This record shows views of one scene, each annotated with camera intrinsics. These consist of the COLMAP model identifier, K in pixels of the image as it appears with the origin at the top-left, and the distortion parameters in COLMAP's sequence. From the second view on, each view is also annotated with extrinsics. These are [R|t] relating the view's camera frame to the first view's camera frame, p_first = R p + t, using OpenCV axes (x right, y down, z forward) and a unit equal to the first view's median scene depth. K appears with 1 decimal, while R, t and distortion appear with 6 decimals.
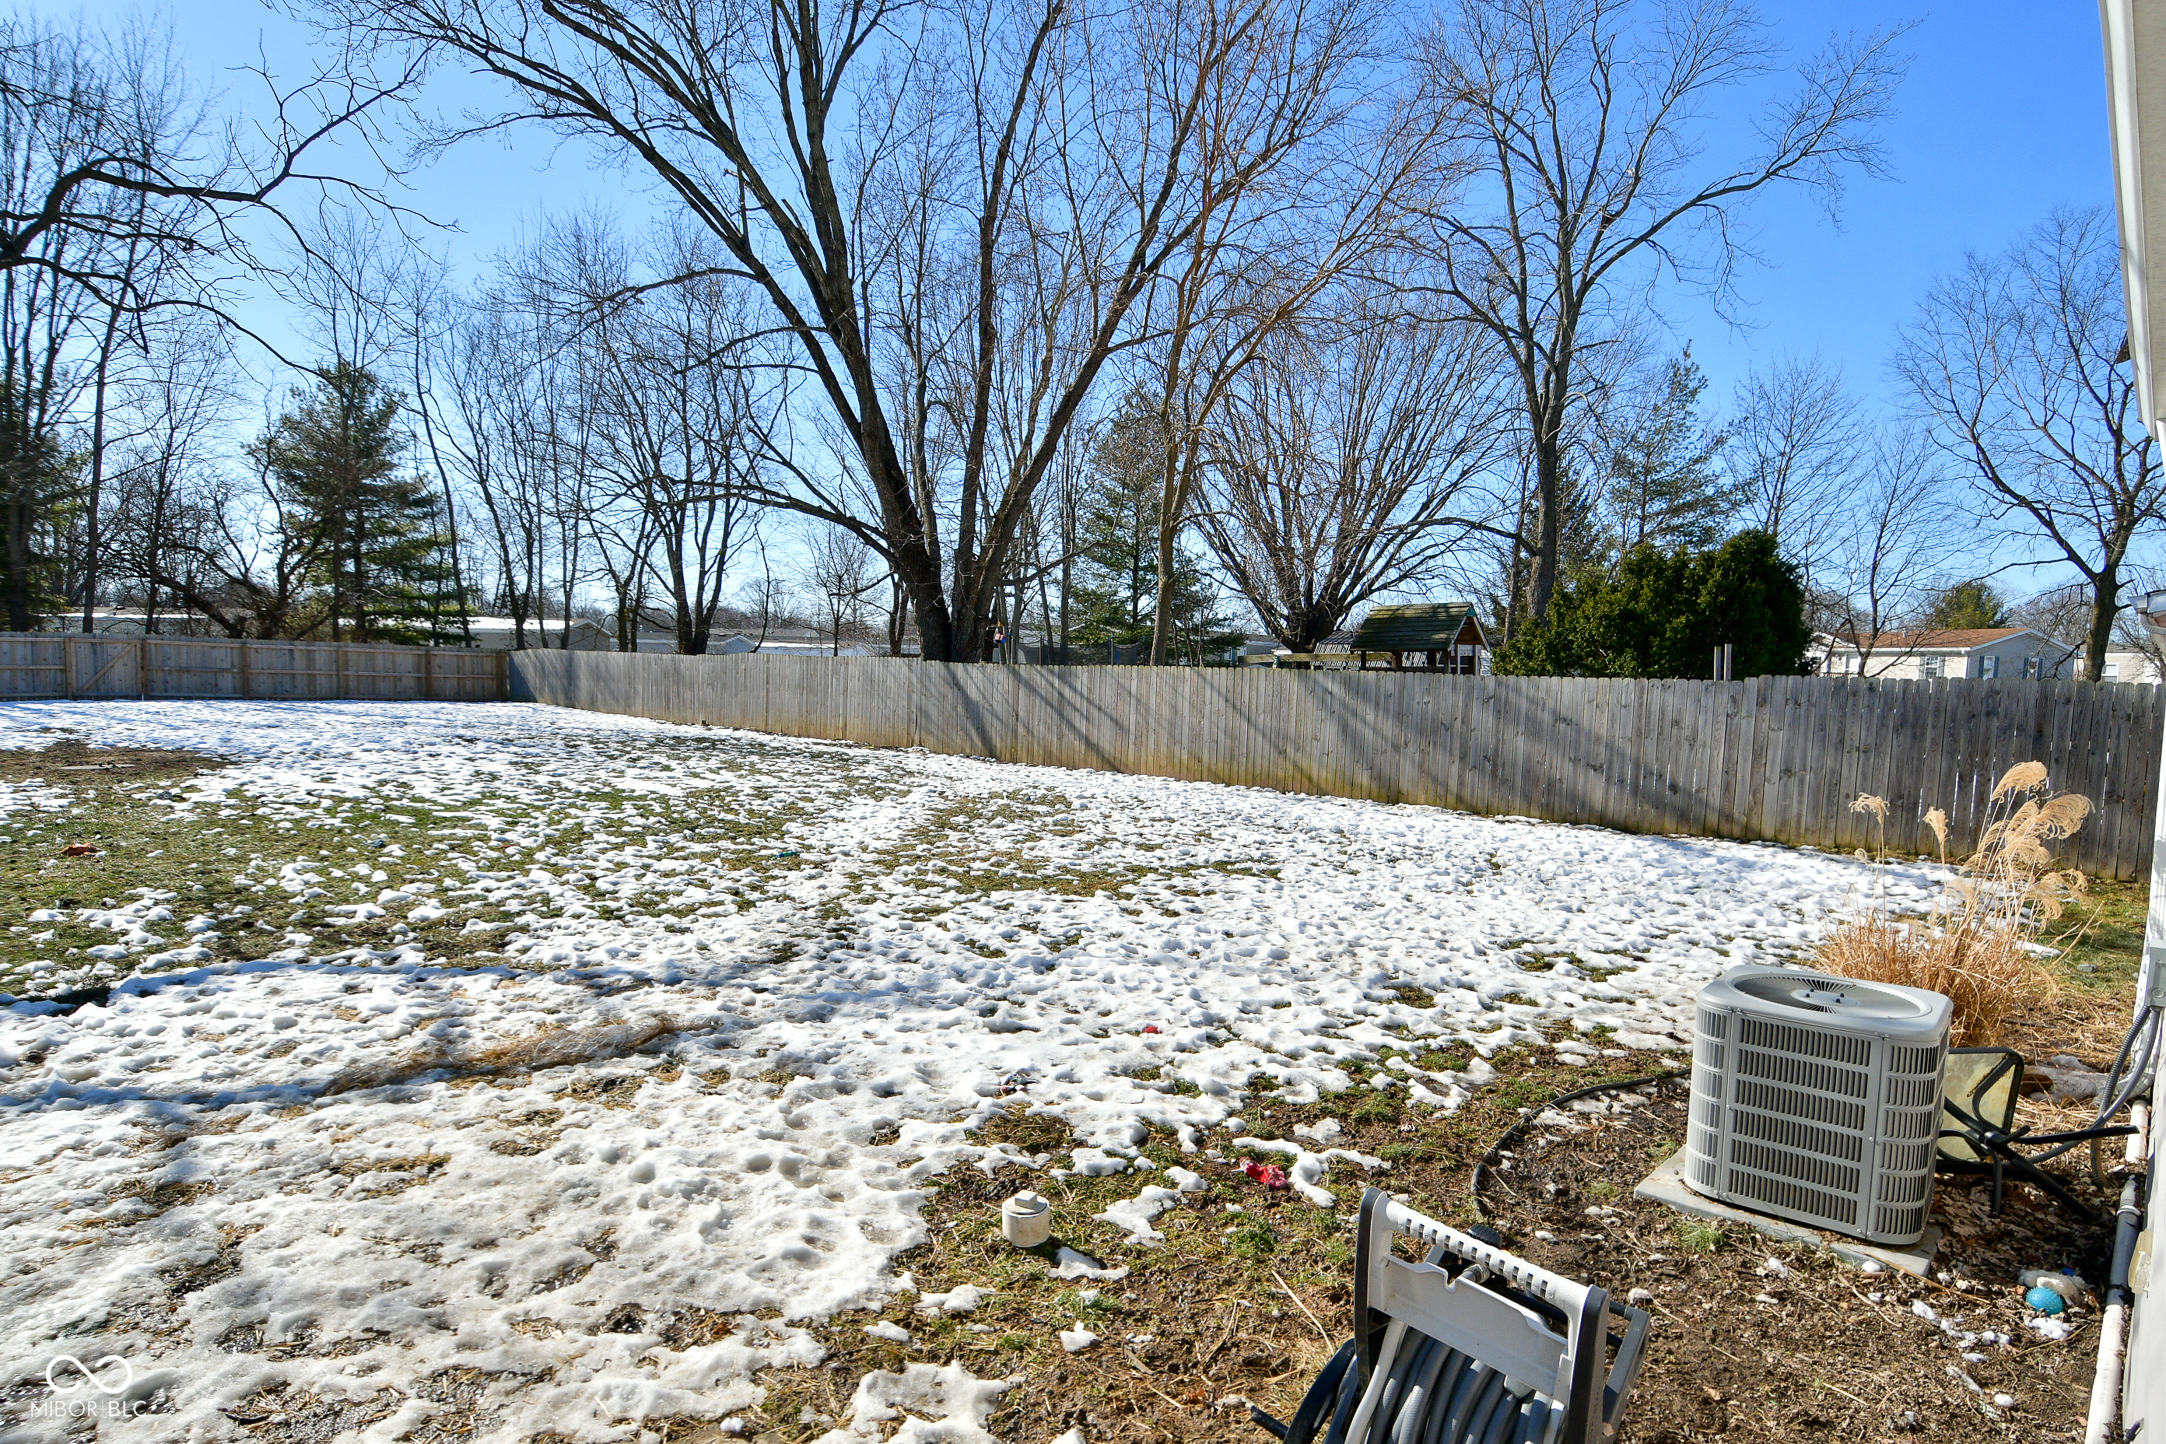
lens RADIAL K [[1143.2, 0, 1103.4], [0, 1143.2, 803.0], [0, 0, 1]] dist [0.004828, -0.020254]
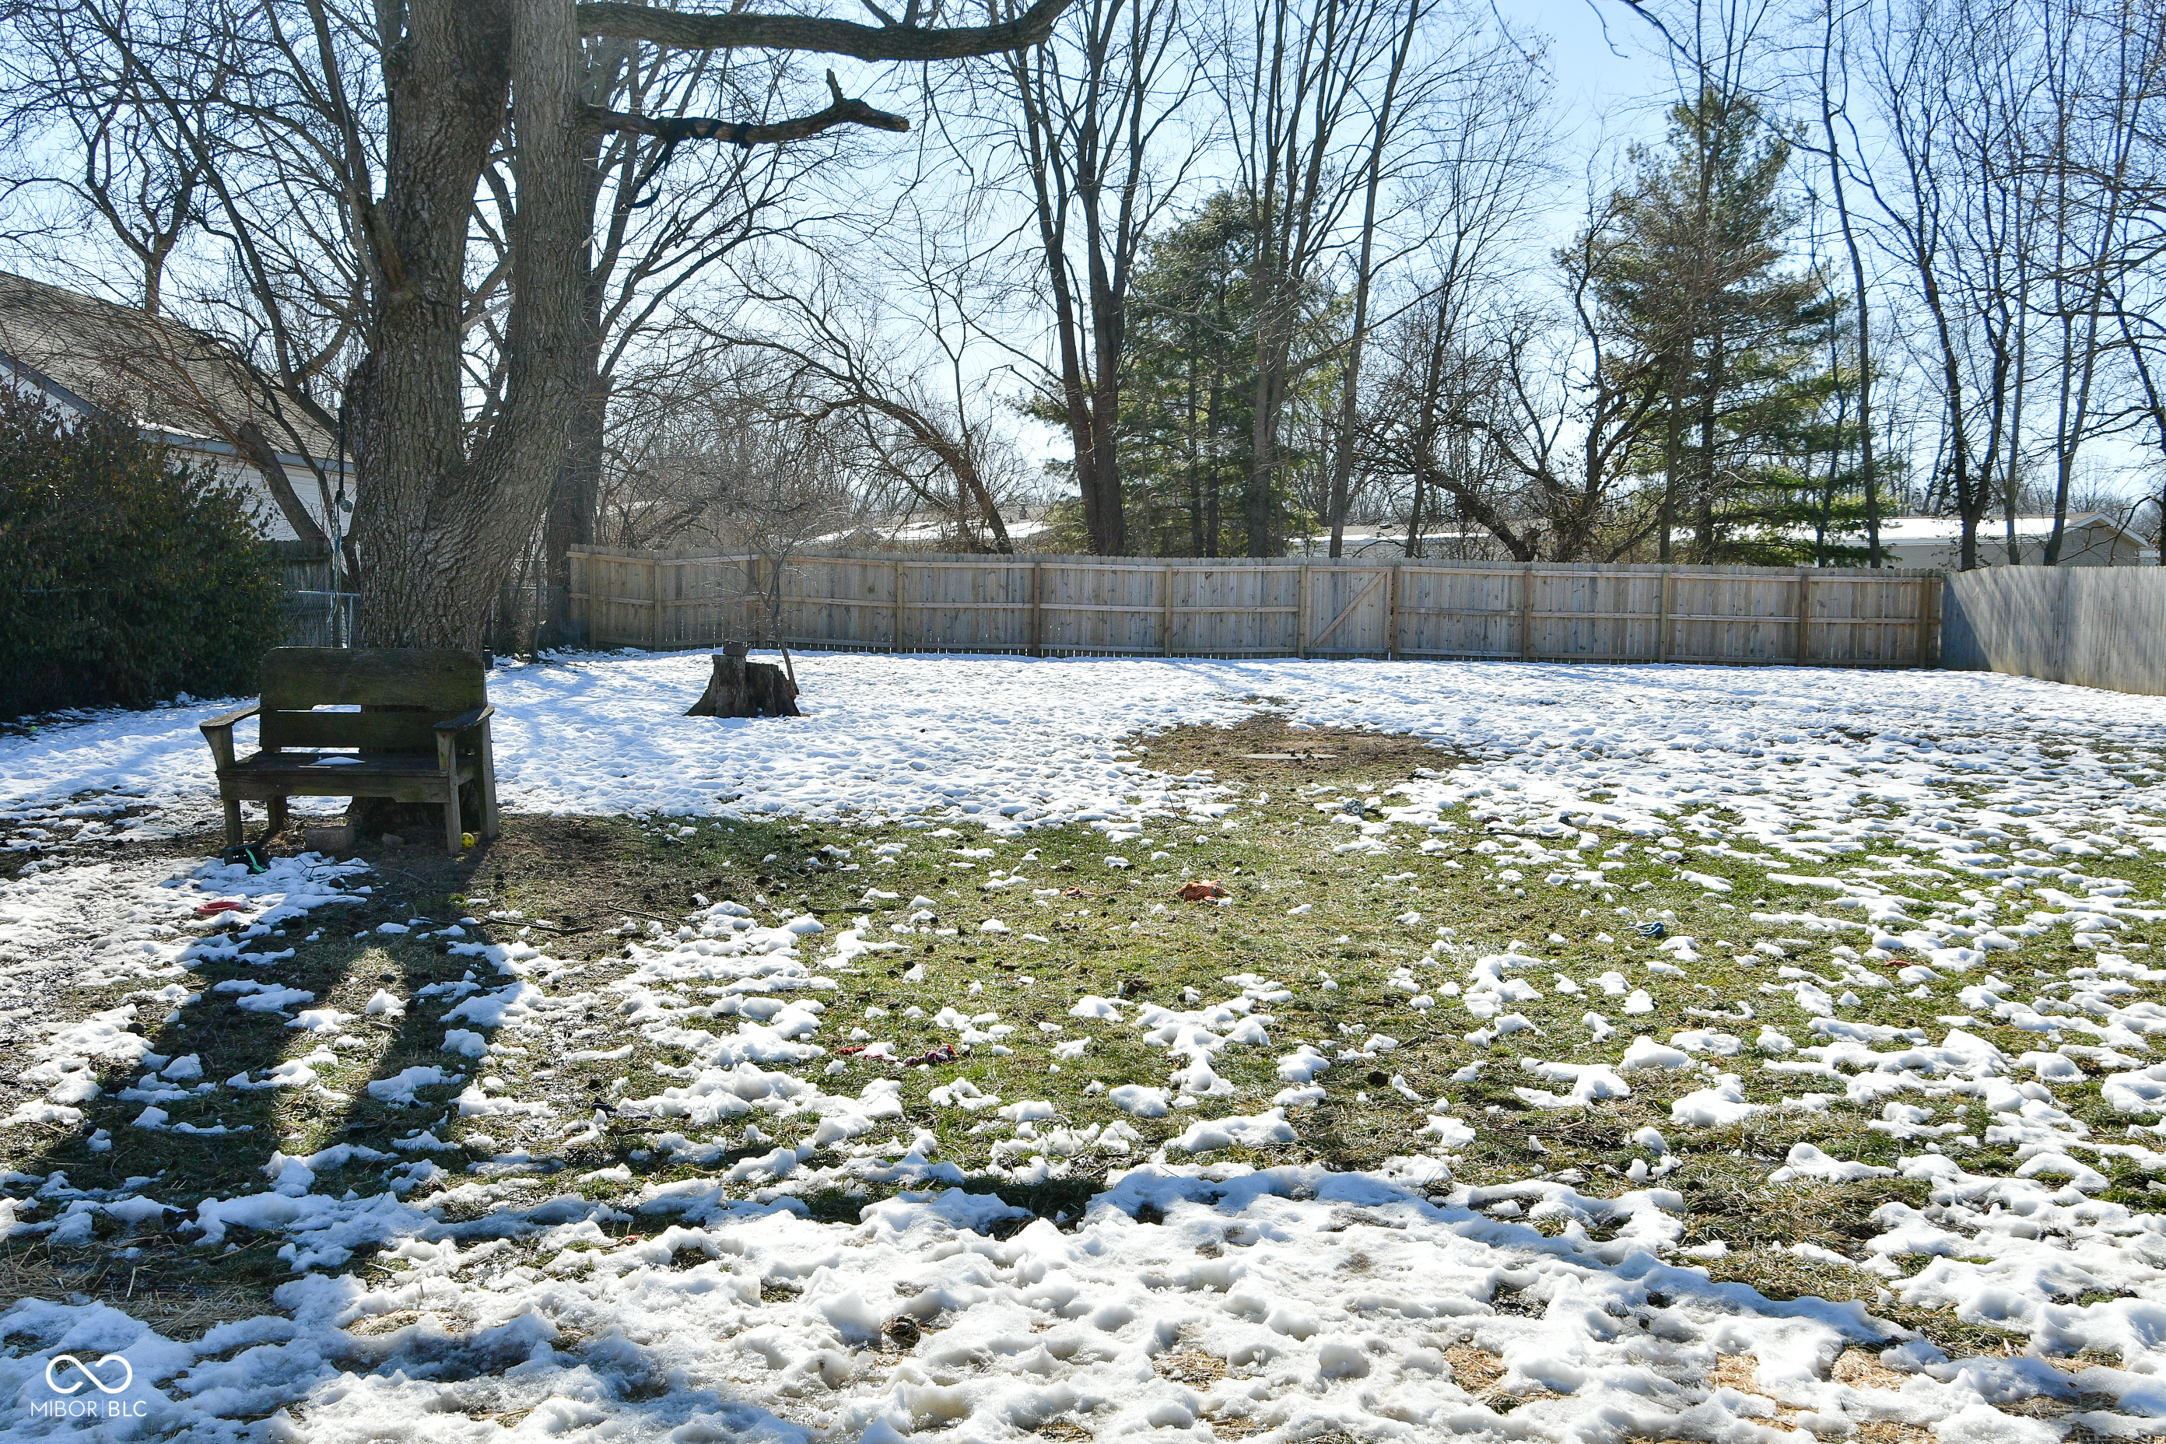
lens RADIAL K [[2132.0, 0, 1088.7], [0, 2132.0, 808.7], [0, 0, 1]] dist [0.027281, -0.079197]
pose [[0.654942, 0.055718, -0.753622, -0.078080], [-0.076929, 0.997013, 0.006857, -0.003044], [0.751753, 0.053485, 0.657272, 0.156817]]
